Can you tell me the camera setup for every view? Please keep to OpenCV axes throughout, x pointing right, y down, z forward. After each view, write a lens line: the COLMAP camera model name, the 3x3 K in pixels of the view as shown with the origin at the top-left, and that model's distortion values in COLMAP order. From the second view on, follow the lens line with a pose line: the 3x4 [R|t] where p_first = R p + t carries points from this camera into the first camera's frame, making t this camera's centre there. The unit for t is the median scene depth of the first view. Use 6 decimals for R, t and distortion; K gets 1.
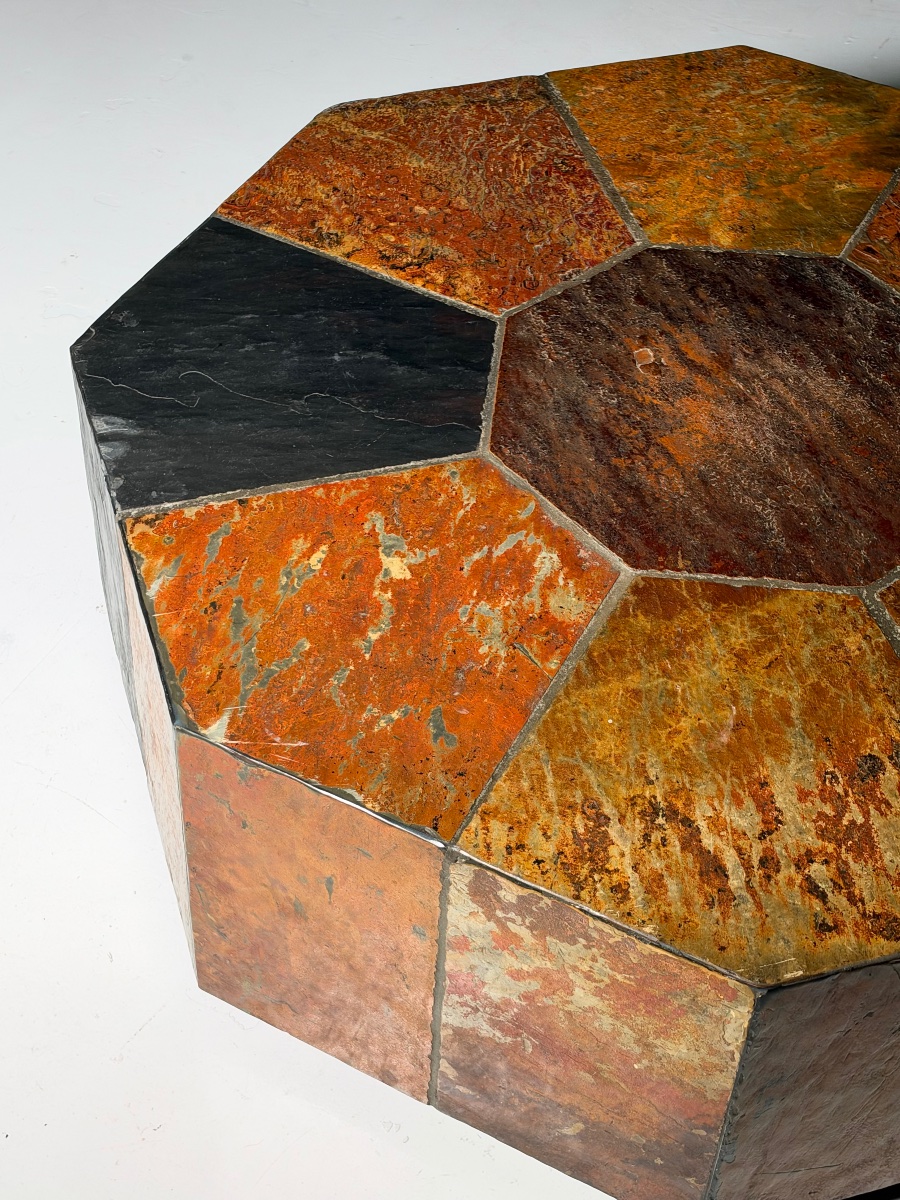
lens RADIAL K [[1864.5, 0, 459.2], [0, 1864.5, 603.0], [0, 0, 1]] dist [0.180934, 0.000000]
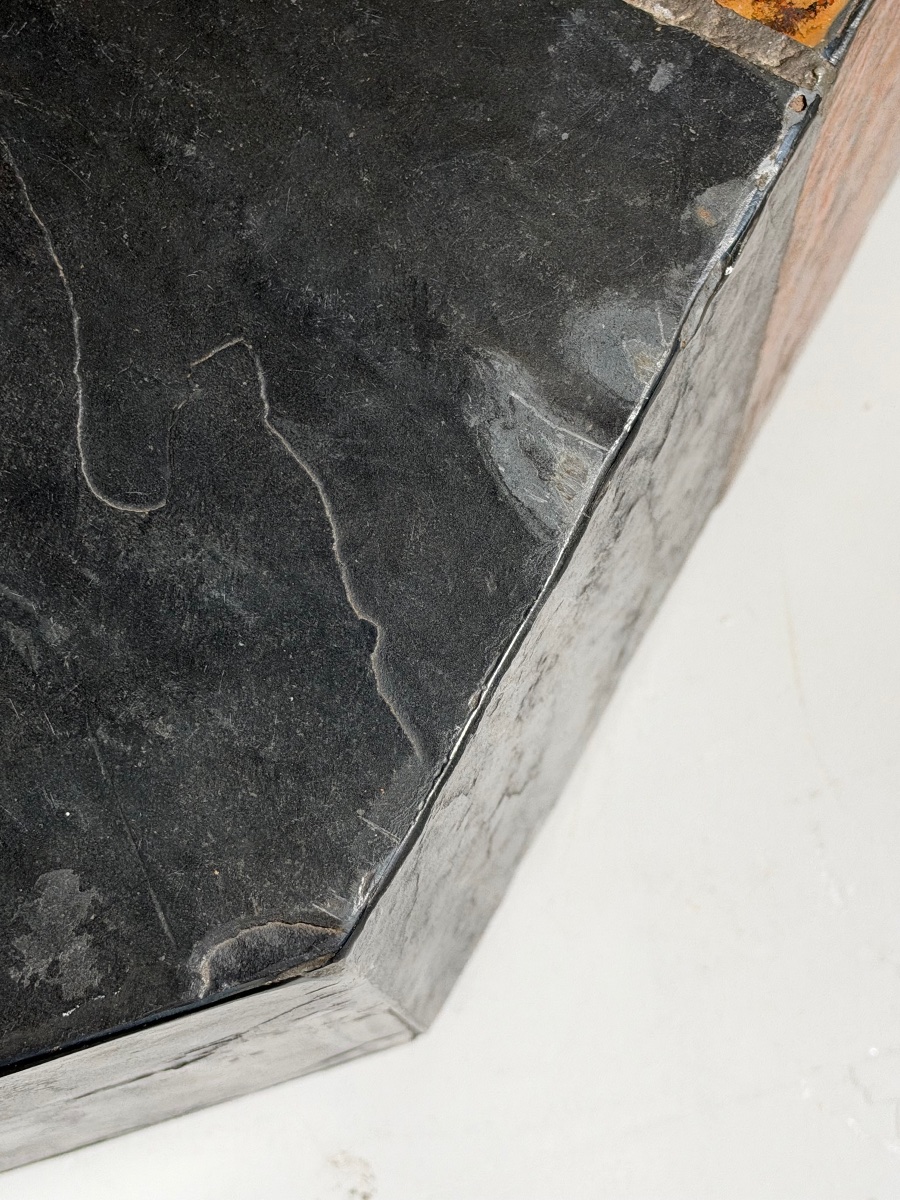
lens RADIAL K [[2200.2, 0, 452.0], [0, 2200.2, 598.1], [0, 0, 1]] dist [0.179131, 0.000000]
pose [[-0.693634, -0.701490, 0.163661, -0.243598], [0.526314, -0.338434, 0.780036, -0.350496], [-0.491799, 0.627196, 0.603953, 0.842385]]
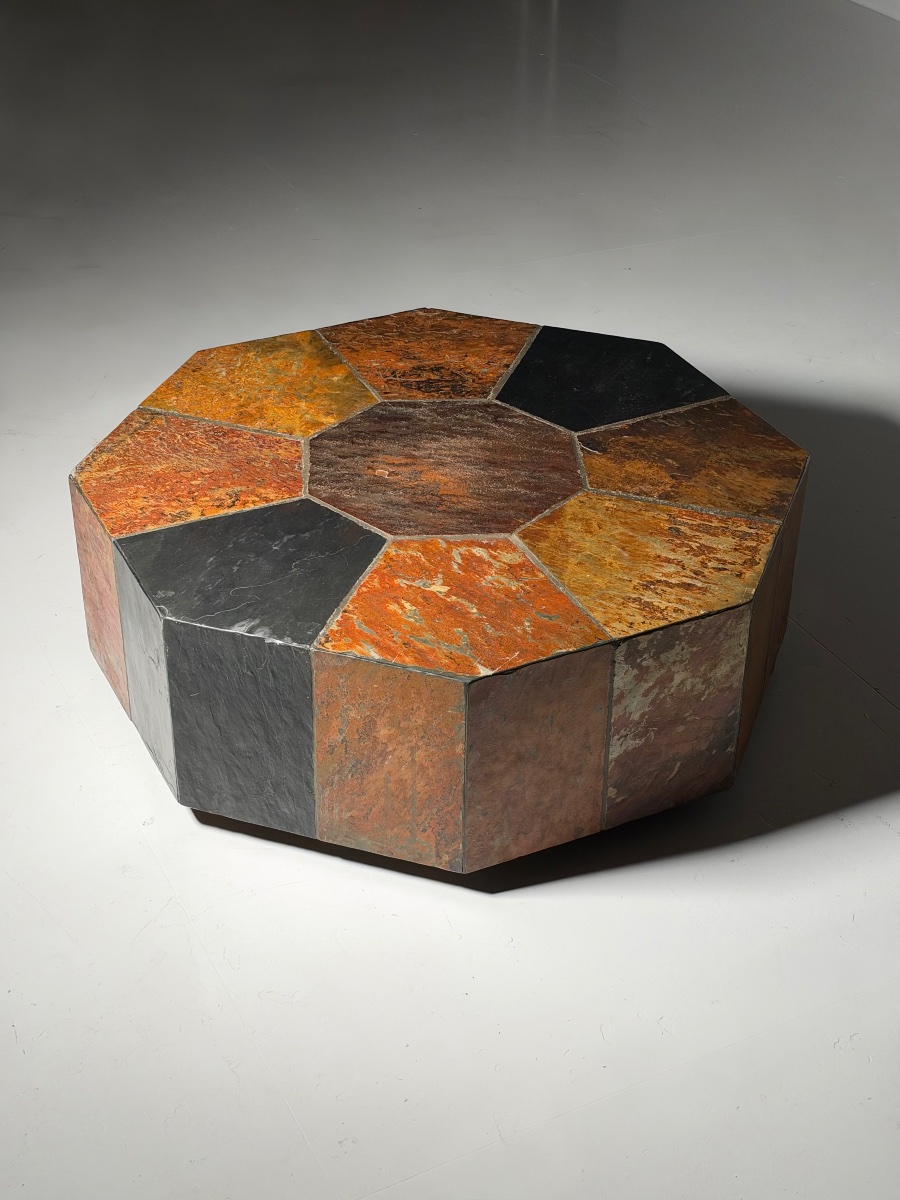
lens RADIAL K [[1784.5, 0, 443.7], [0, 1784.5, 595.1], [0, 0, 1]] dist [0.227188, 0.000000]
pose [[0.595782, -0.470569, 0.650852, -1.109397], [0.588543, 0.807219, 0.044878, -0.084586], [-0.546498, 0.356316, 0.757877, -0.310811]]
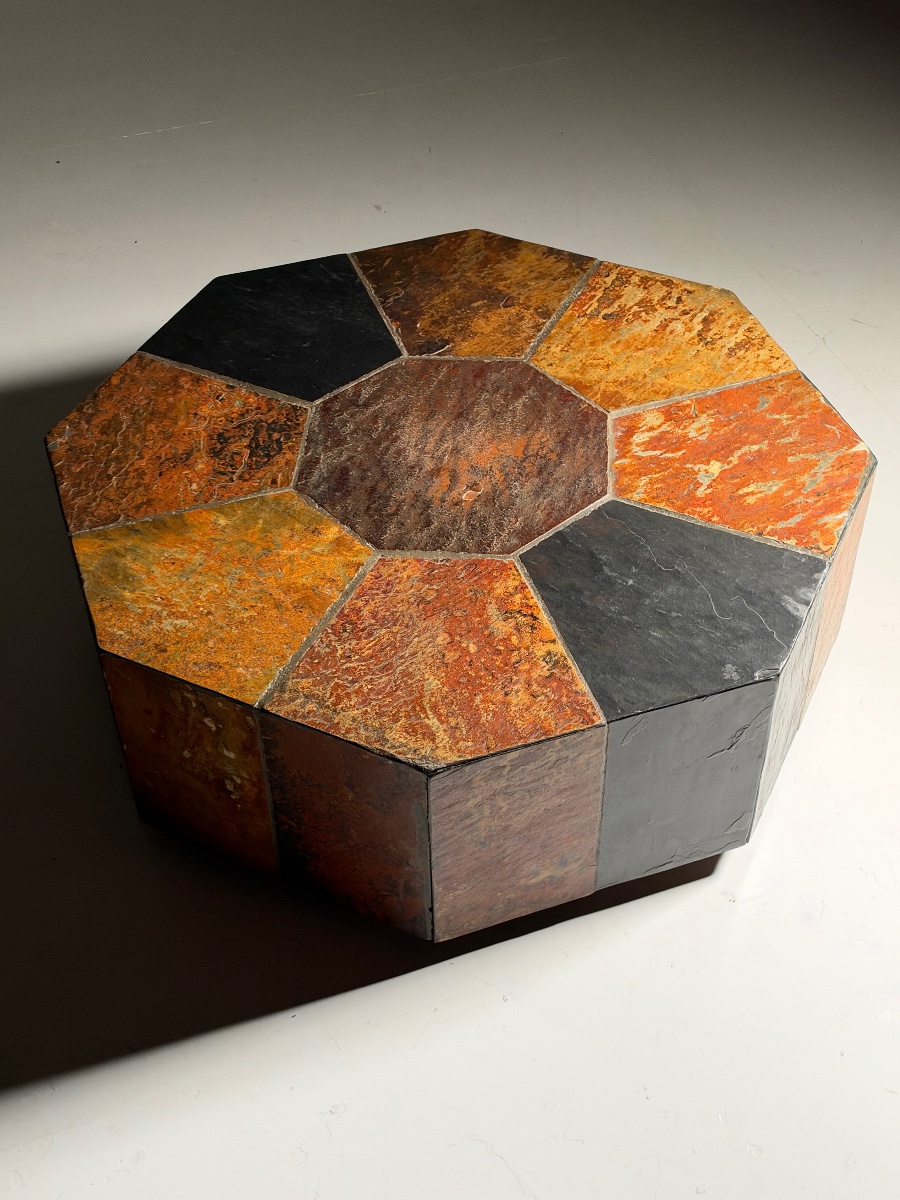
lens RADIAL K [[1503.6, 0, 456.7], [0, 1503.6, 596.4], [0, 0, 1]] dist [0.228226, 0.000000]
pose [[-0.729730, -0.496276, 0.470324, -0.562301], [0.483543, 0.111752, 0.868158, -1.302808], [-0.483405, 0.860942, 0.158422, 0.939904]]
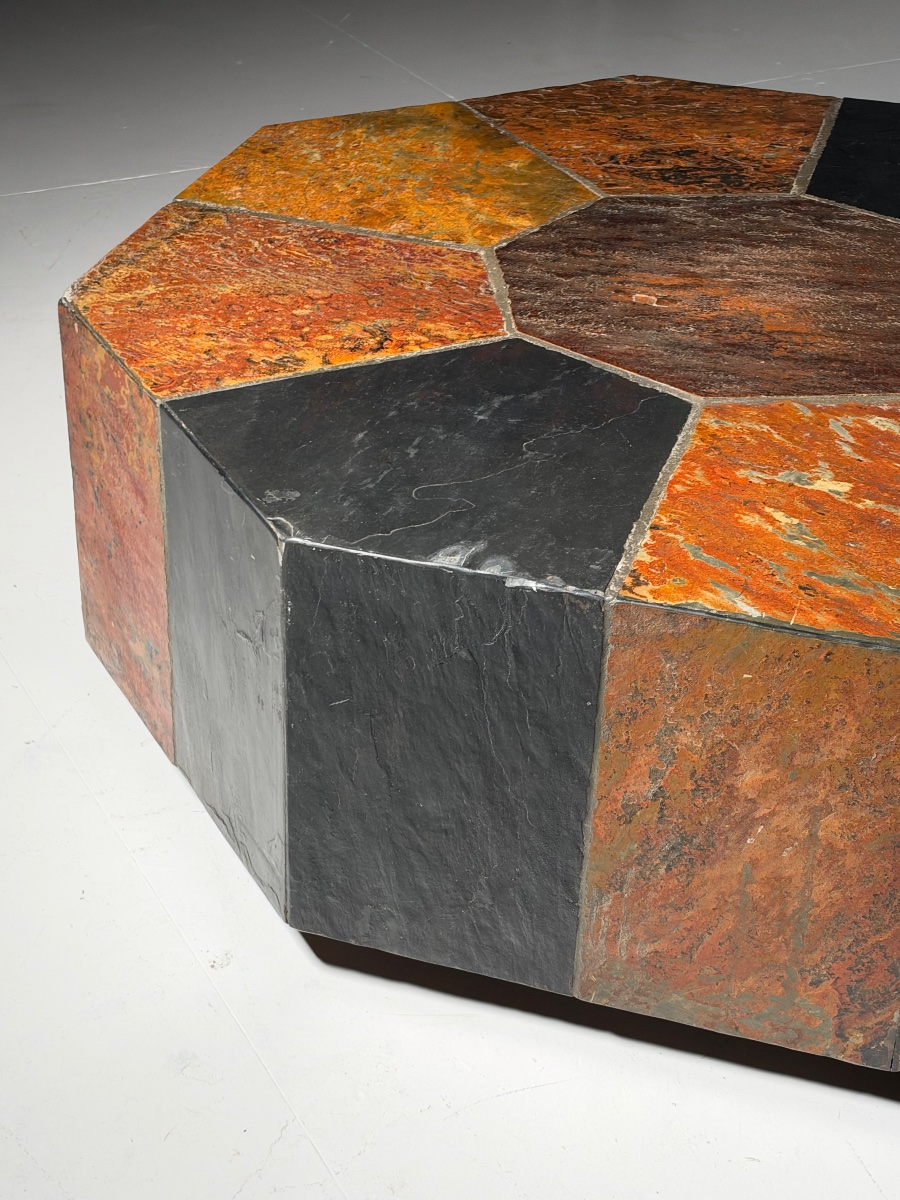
lens RADIAL K [[1960.7, 0, 460.1], [0, 1960.7, 580.0], [0, 0, 1]] dist [0.203810, 0.000000]
pose [[0.560550, -0.444126, 0.698953, -0.777446], [0.588979, 0.807132, 0.040513, -0.119777], [-0.582141, 0.388959, 0.714019, 0.414352]]
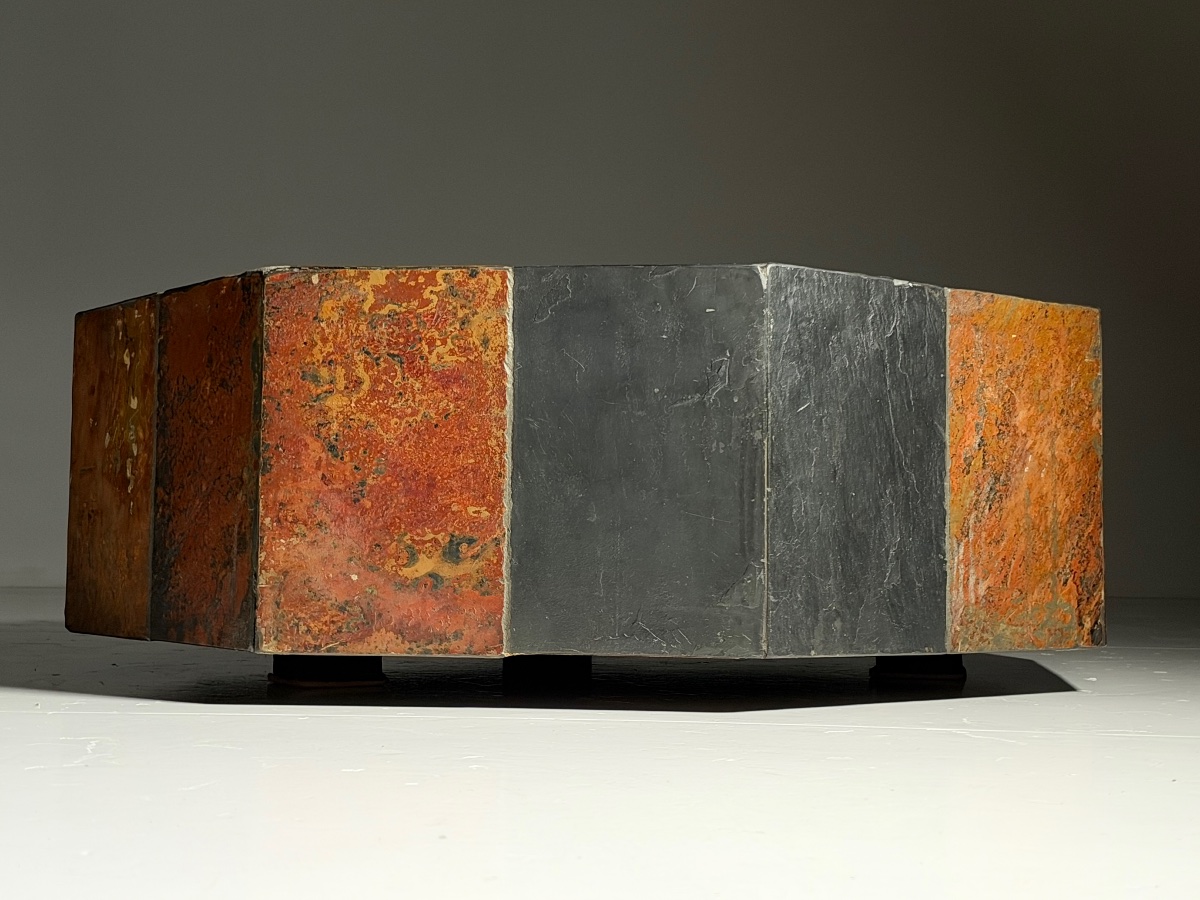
lens RADIAL K [[1744.6, 0, 595.4], [0, 1744.6, 450.8], [0, 0, 1]] dist [0.220060, 0.000000]
pose [[-0.334230, 0.010919, 0.942428, -1.107382], [0.664917, 0.711405, 0.227569, -0.357276], [-0.667964, 0.702697, -0.245033, 1.435633]]
